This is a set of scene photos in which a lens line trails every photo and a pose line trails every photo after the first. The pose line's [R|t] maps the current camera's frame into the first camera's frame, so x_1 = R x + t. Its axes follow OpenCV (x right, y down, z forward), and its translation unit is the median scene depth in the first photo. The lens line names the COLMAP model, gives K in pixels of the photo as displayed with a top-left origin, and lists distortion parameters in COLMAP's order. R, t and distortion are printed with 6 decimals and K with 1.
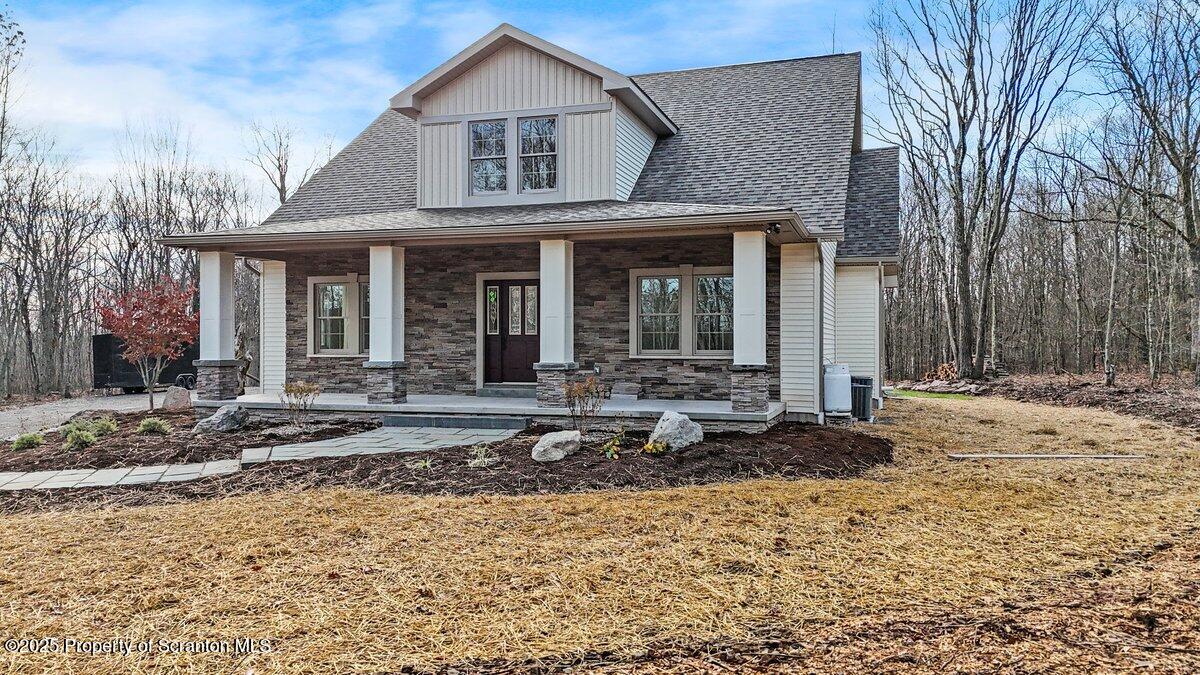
lens RADIAL K [[892.2, 0, 597.7], [0, 892.2, 342.5], [0, 0, 1]] dist [0.101137, -0.116621]
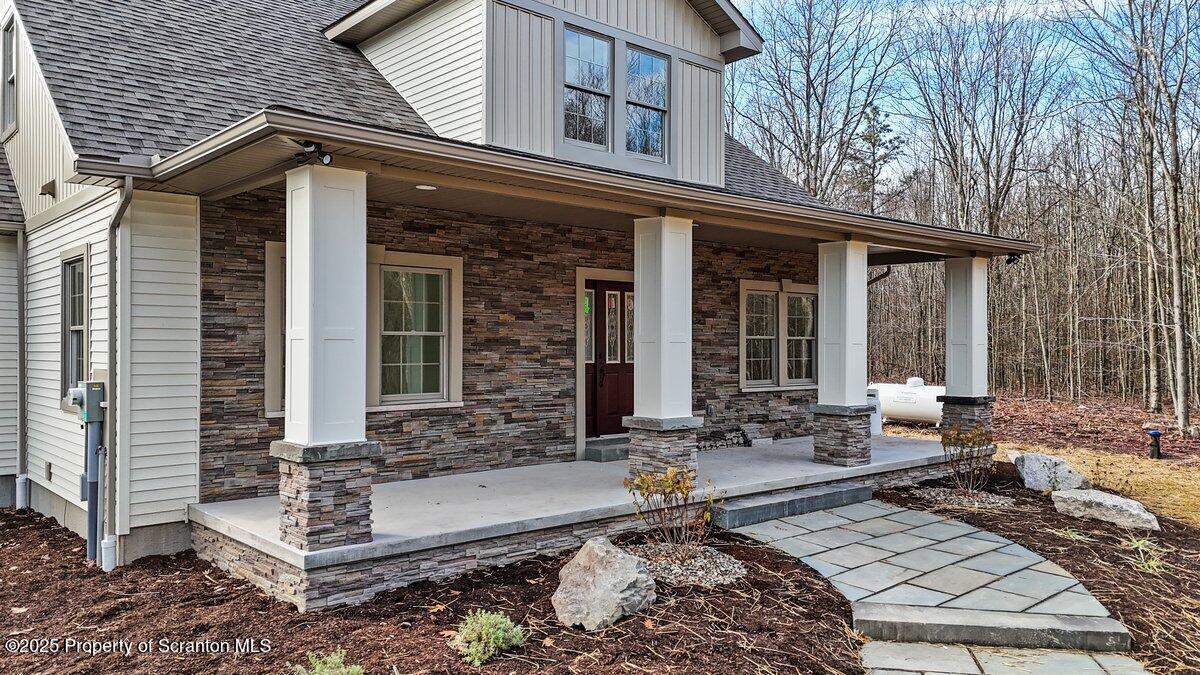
lens RADIAL K [[892.2, 0, 597.7], [0, 892.2, 342.5], [0, 0, 1]] dist [0.101137, -0.116621]
pose [[0.503340, 0.003729, 0.864080, -0.689973], [-0.002563, 0.999993, -0.002823, -0.022992], [-0.864084, -0.000794, 0.503346, 0.684103]]
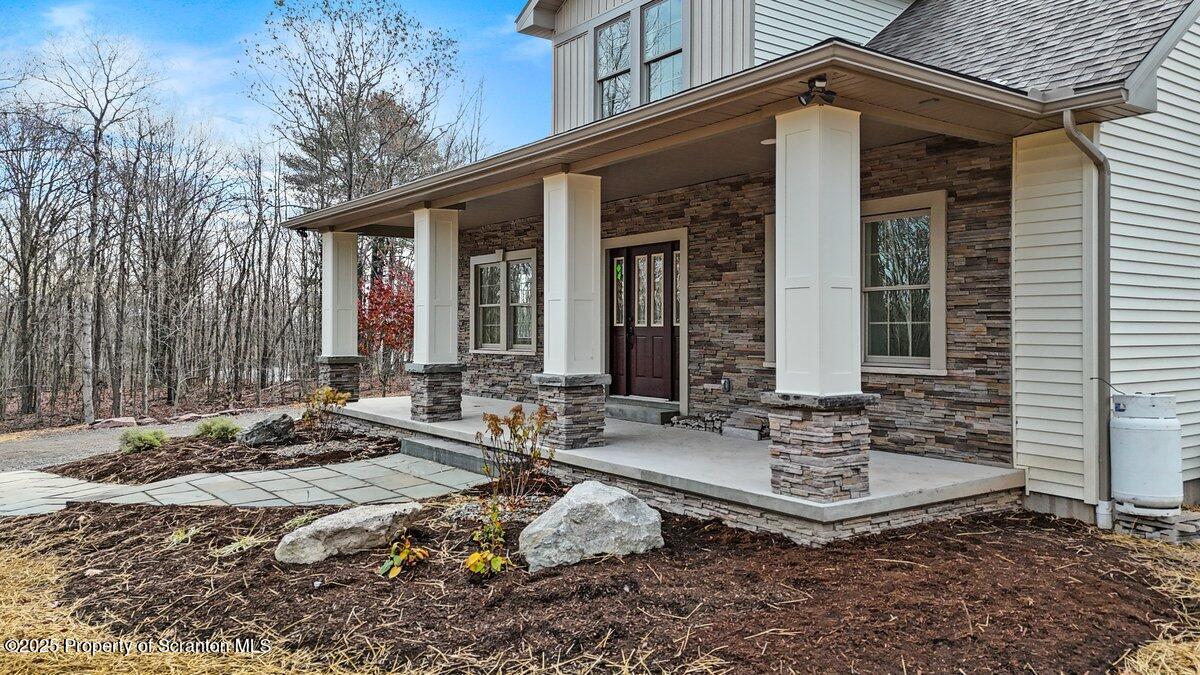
lens RADIAL K [[873.9, 0, 602.7], [0, 873.9, 332.6], [0, 0, 1]] dist [0.095822, -0.104070]
pose [[0.810846, 0.003013, -0.585252, 0.278496], [0.000106, 0.999986, 0.005295, -0.007835], [0.585260, -0.004355, 0.810834, 0.449210]]
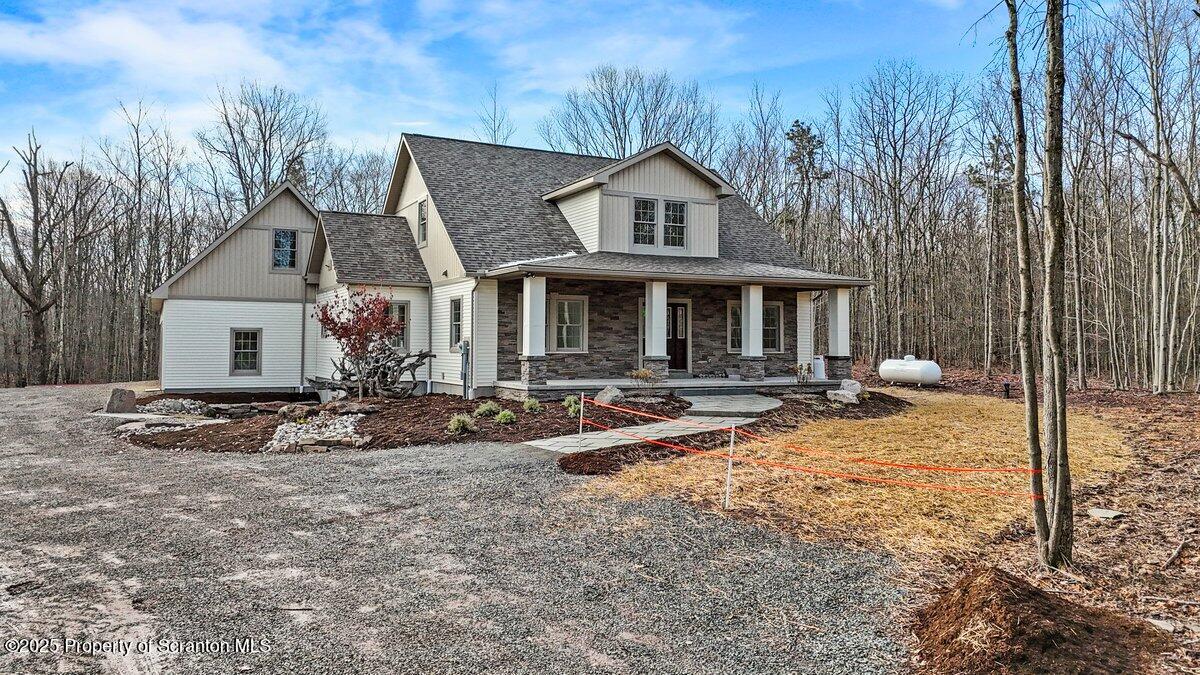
lens RADIAL K [[903.8, 0, 599.6], [0, 903.8, 304.8], [0, 0, 1]] dist [0.101615, -0.109752]
pose [[0.708420, 0.033312, 0.705004, -1.289323], [-0.005165, 0.999103, -0.042019, -0.000459], [-0.705772, 0.026126, 0.707957, -0.036264]]
